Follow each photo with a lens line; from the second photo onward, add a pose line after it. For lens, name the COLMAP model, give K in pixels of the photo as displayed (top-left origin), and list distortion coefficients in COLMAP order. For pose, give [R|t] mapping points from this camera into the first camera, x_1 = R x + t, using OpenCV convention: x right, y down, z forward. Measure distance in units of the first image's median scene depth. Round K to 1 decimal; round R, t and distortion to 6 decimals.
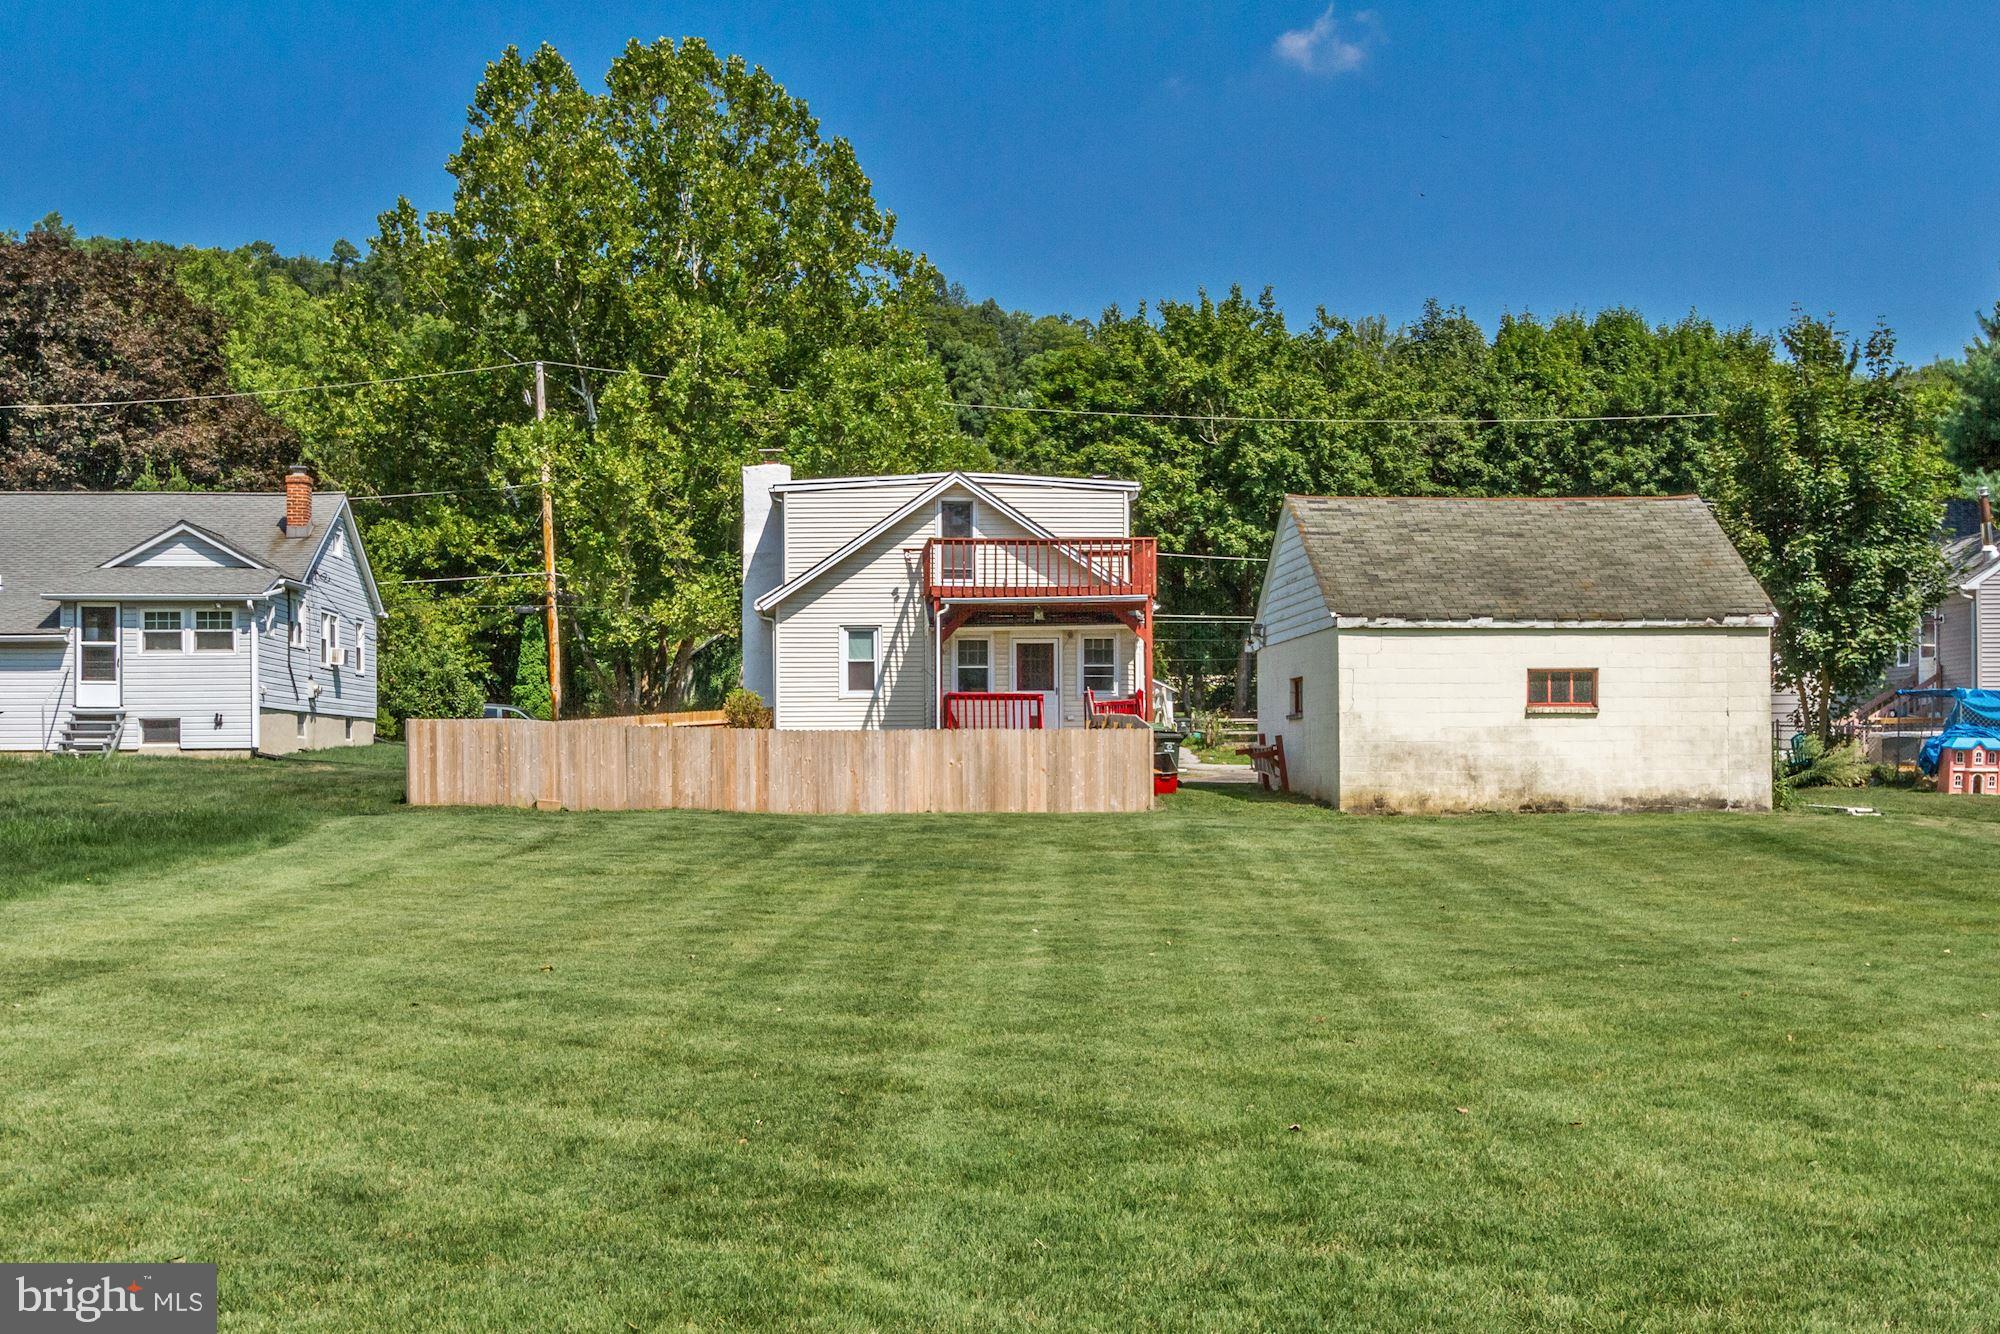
lens RADIAL K [[2339.1, 0, 1001.5], [0, 2339.1, 815.2], [0, 0, 1]] dist [0.022554, -0.019322]
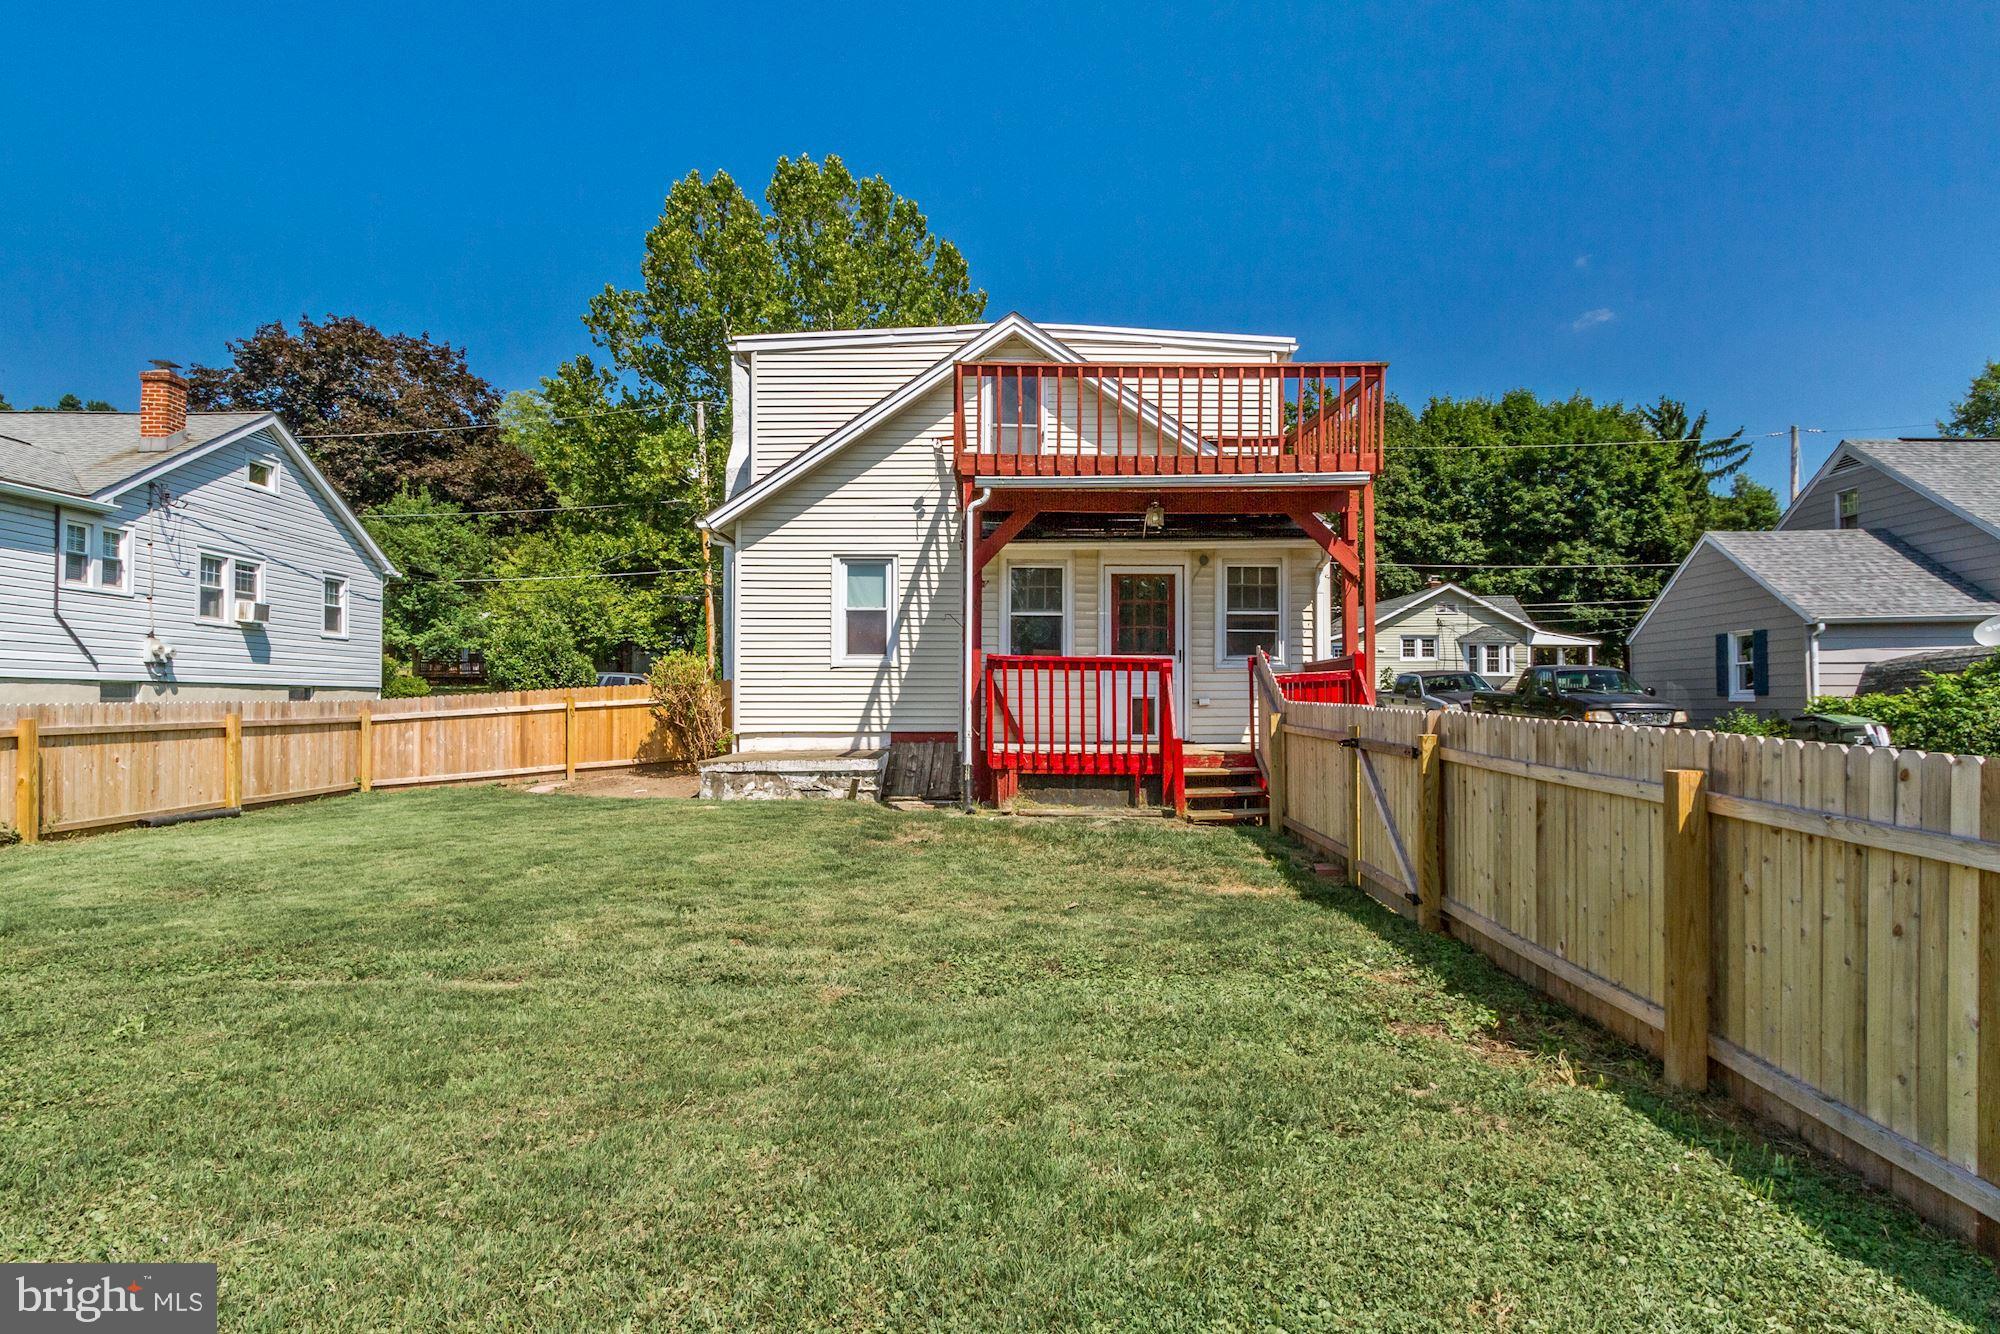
lens RADIAL K [[1053.2, 0, 997.1], [0, 1053.2, 704.6], [0, 0, 1]] dist [0.000458, 0.000042]
pose [[0.998318, 0.009732, -0.057155, -0.006872], [-0.010861, 0.999752, -0.019466, -0.036467], [0.056952, 0.020054, 0.998176, 0.757731]]
